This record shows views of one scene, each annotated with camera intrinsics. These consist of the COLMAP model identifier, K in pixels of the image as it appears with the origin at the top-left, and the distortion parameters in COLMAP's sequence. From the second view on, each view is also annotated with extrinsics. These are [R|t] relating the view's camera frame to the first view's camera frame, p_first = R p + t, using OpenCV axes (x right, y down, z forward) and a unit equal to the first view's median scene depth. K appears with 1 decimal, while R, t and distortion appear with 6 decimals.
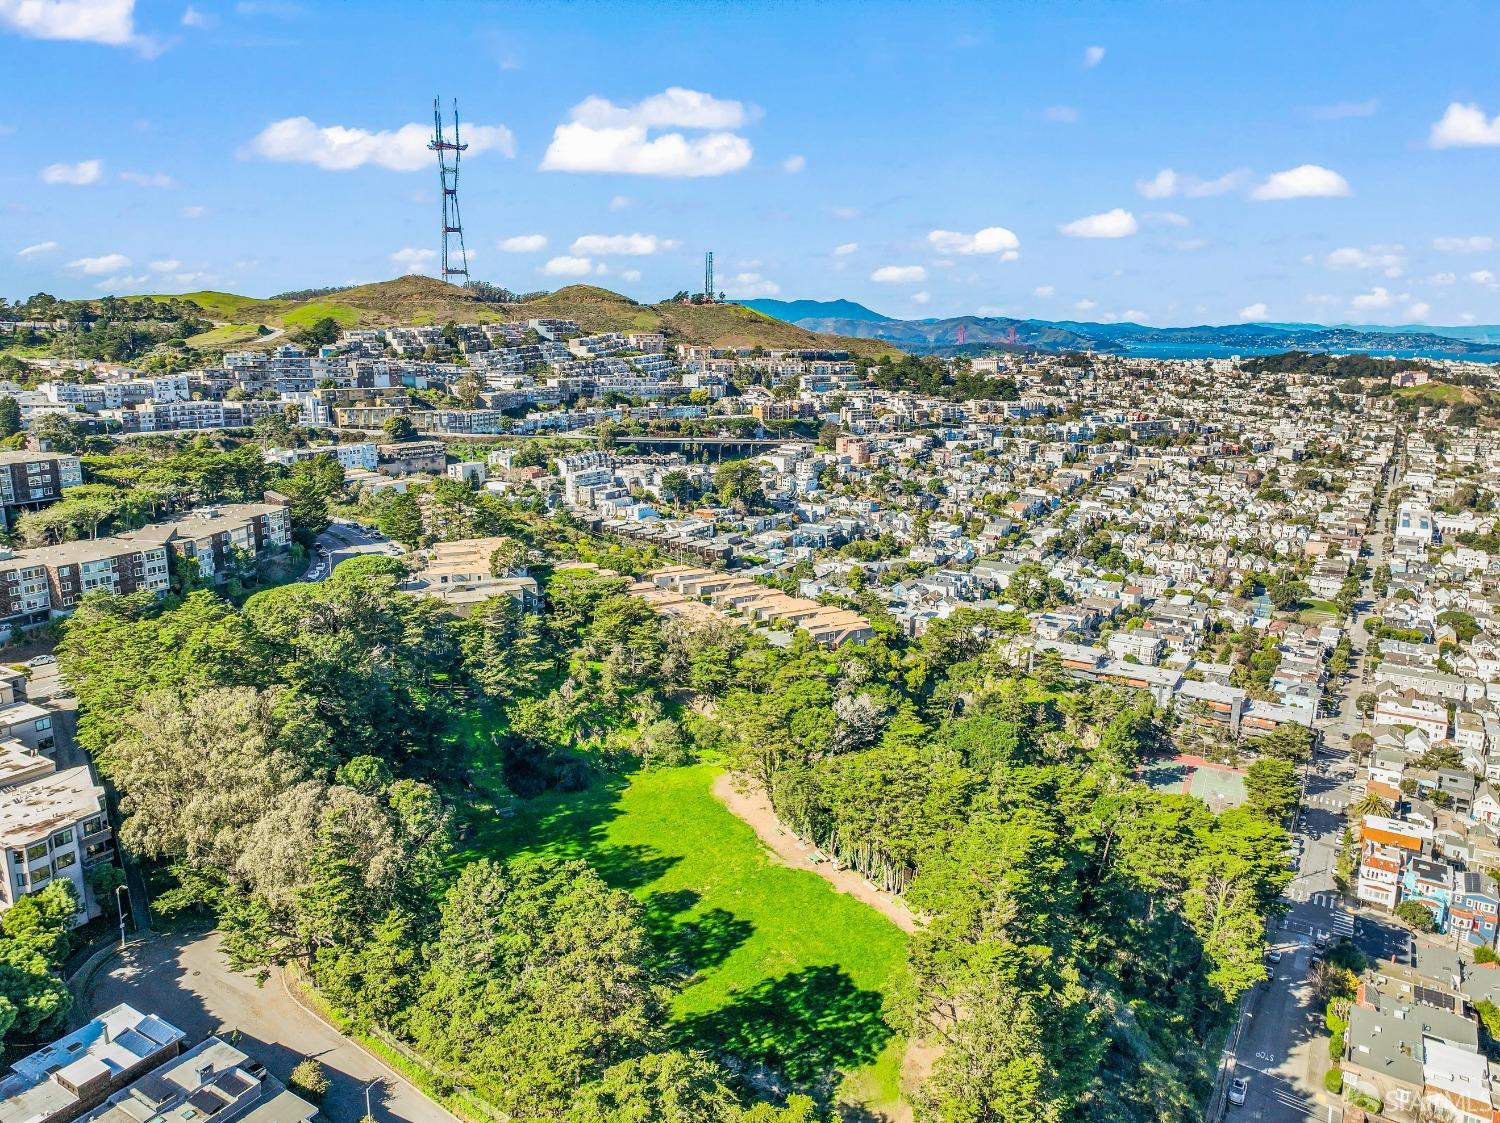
lens RADIAL K [[1076.7, 0, 754.3], [0, 1076.7, 557.6], [0, 0, 1]] dist [0.008287, 0.004056]
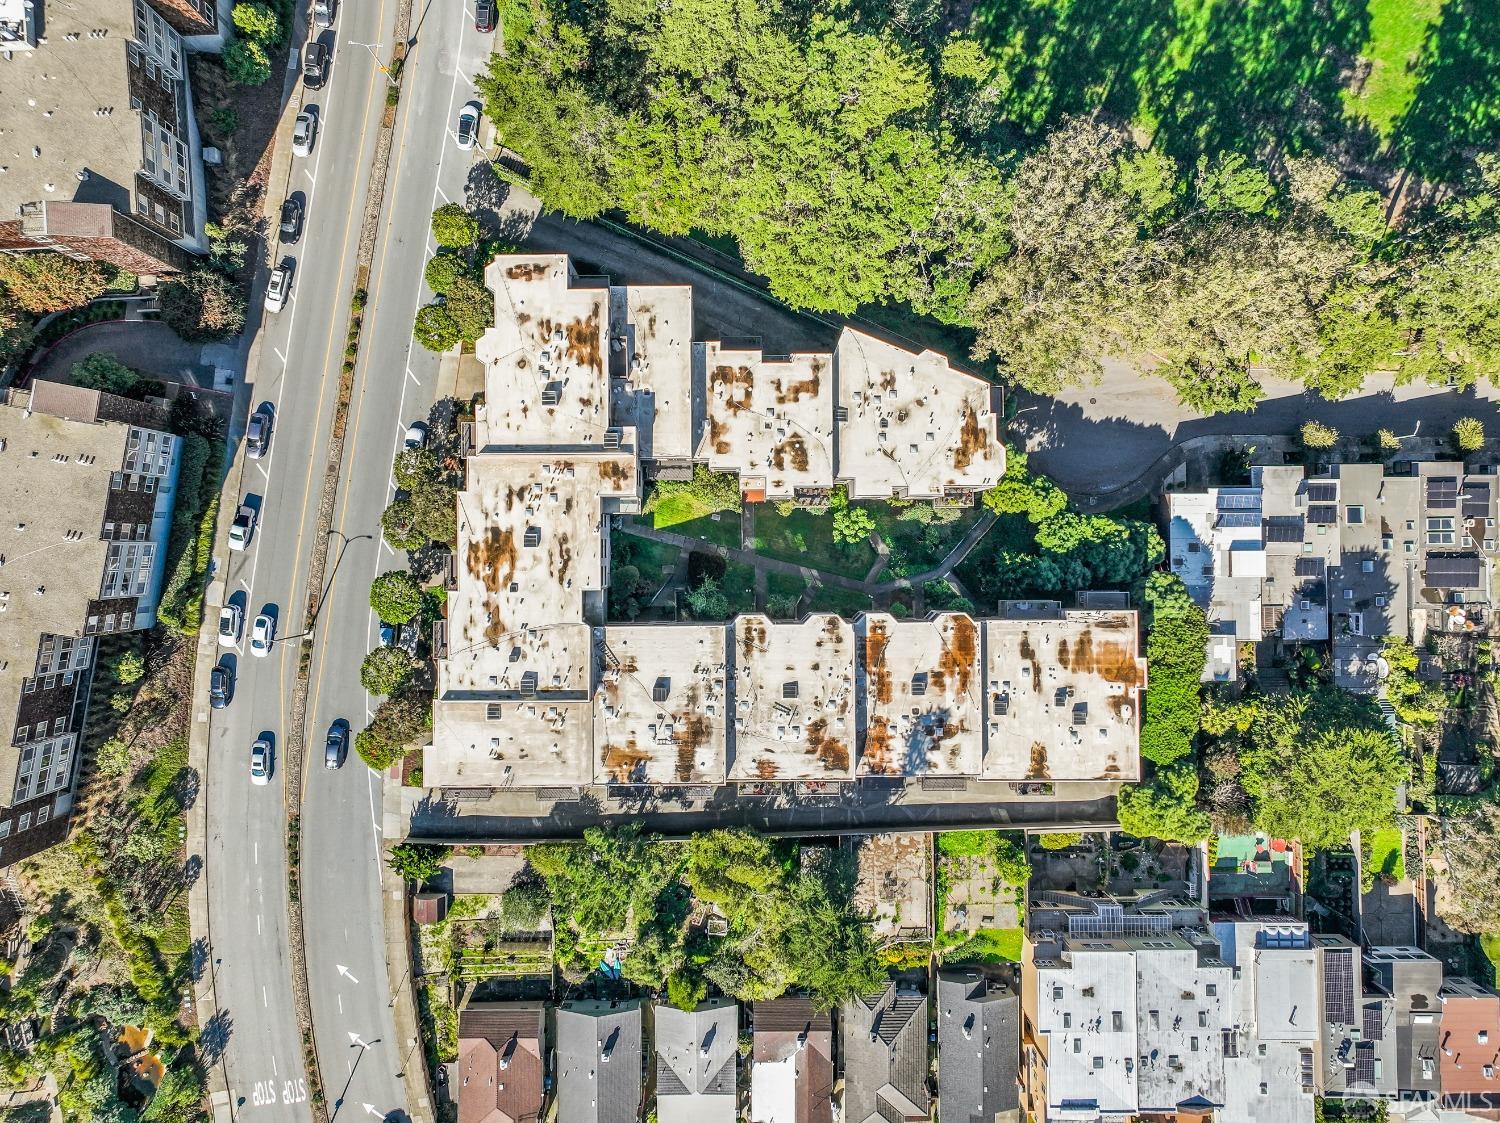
lens RADIAL K [[1076.7, 0, 754.3], [0, 1076.7, 557.6], [0, 0, 1]] dist [0.008287, 0.004056]
pose [[0.846228, -0.532810, -0.003435, -0.148974], [0.114460, 0.175485, 0.977806, -0.106532], [-0.520382, -0.827839, 0.209486, 0.144094]]
